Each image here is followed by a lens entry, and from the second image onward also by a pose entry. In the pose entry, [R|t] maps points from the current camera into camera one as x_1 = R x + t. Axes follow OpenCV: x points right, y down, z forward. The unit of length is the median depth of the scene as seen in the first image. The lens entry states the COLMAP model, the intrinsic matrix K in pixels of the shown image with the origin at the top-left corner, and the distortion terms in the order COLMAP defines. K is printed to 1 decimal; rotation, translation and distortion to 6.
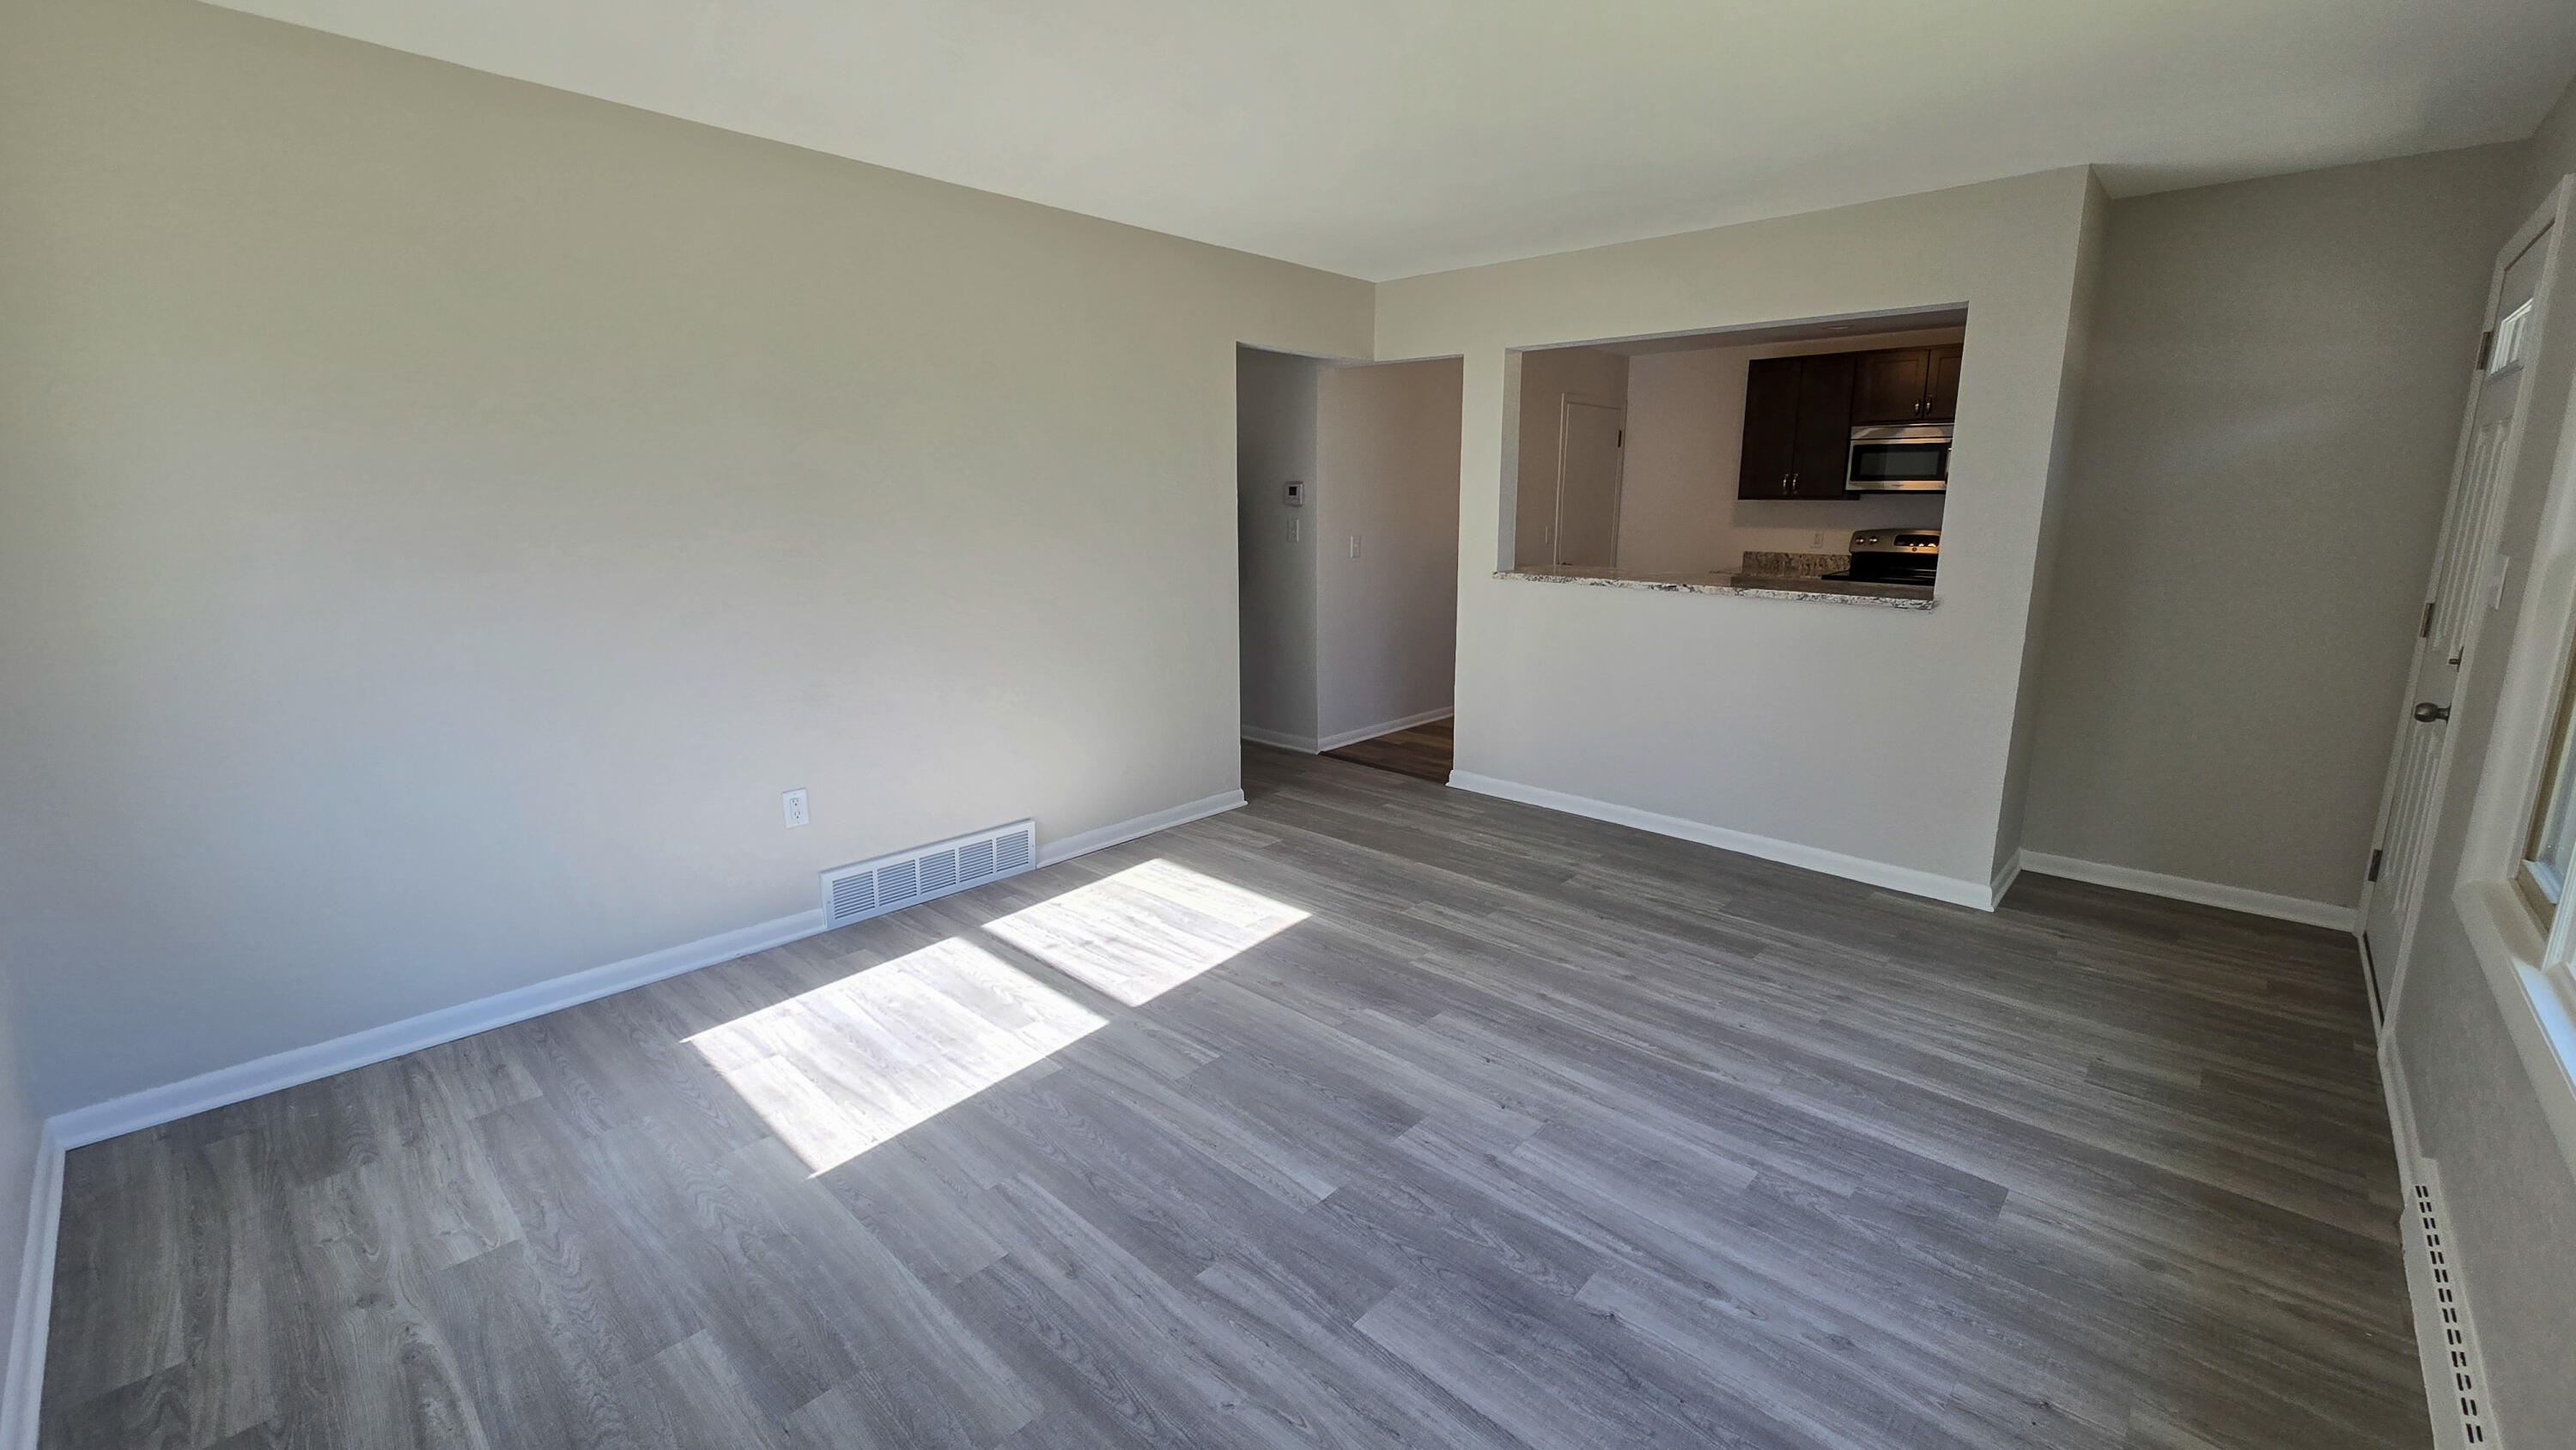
lens RADIAL K [[1056.8, 0, 1296.8], [0, 1056.8, 701.1], [0, 0, 1]] dist [0.007153, 0.000417]
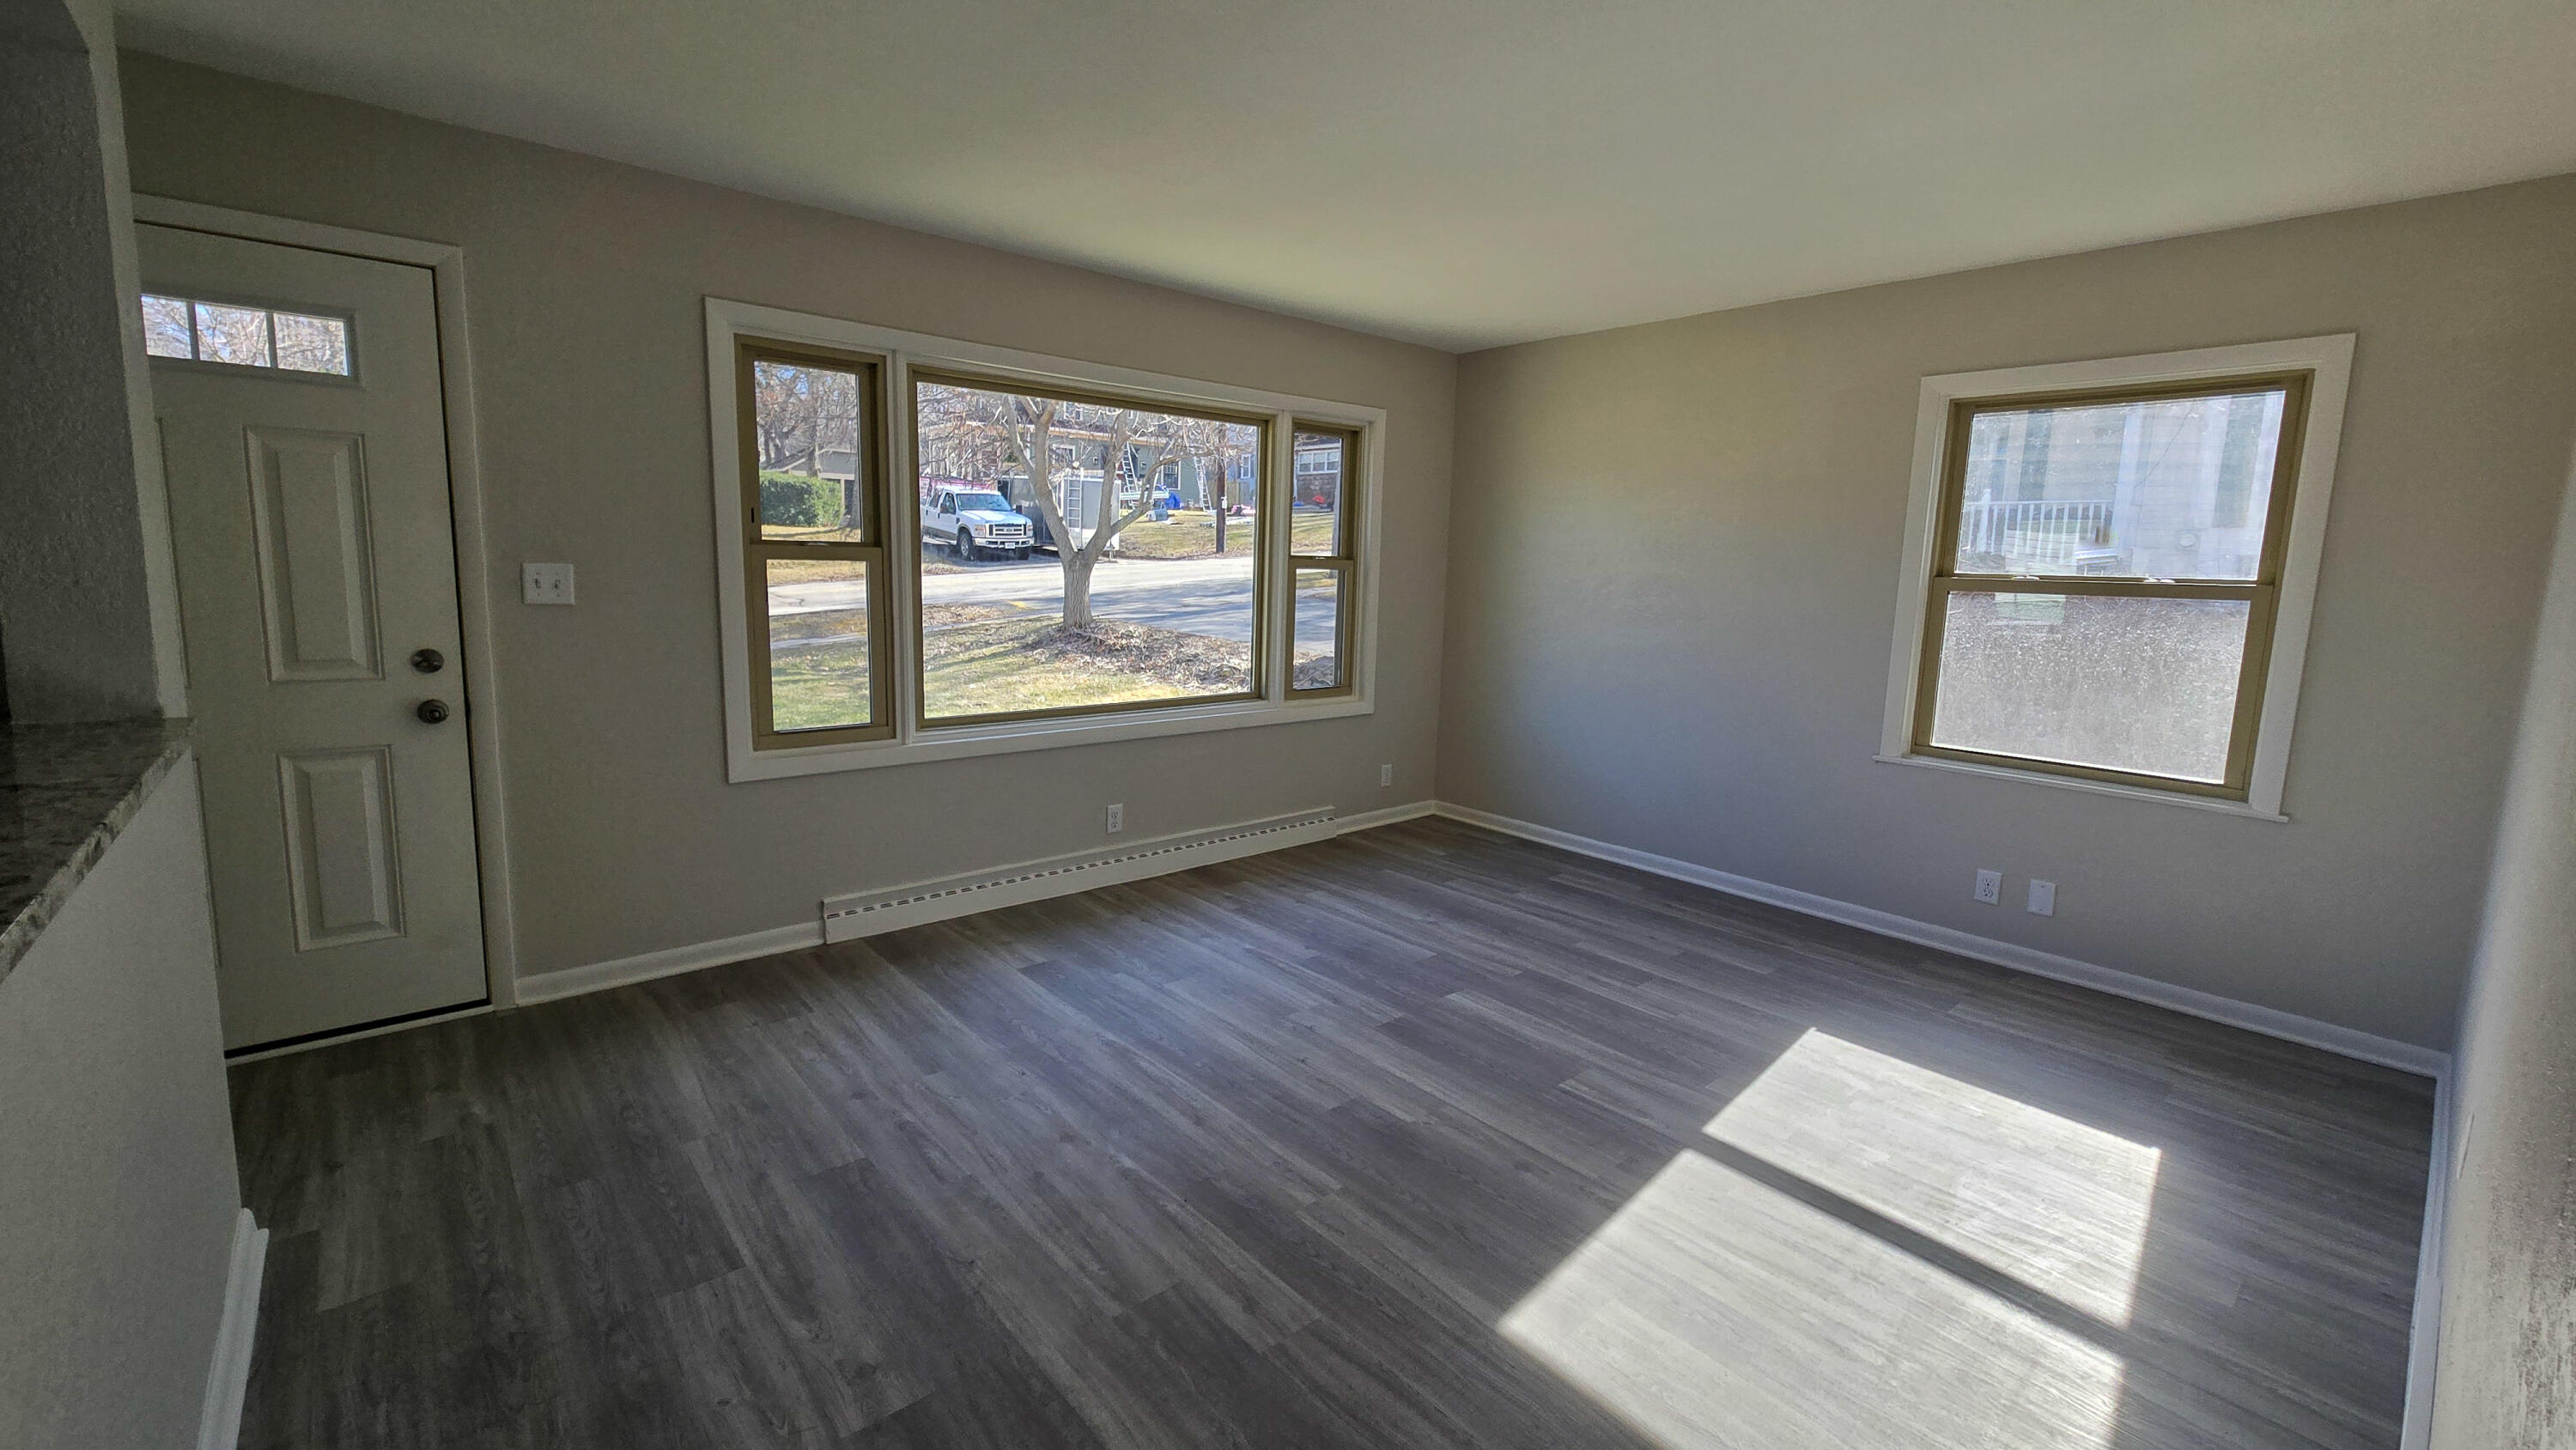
lens RADIAL K [[1056.8, 0, 1289.5], [0, 1056.8, 716.7], [0, 0, 1]] dist [0.007153, 0.000417]
pose [[-0.993581, -0.049303, 0.101816, 0.095378], [-0.012671, 0.942869, 0.332922, -0.323930], [-0.112413, 0.329495, -0.937441, 1.761926]]
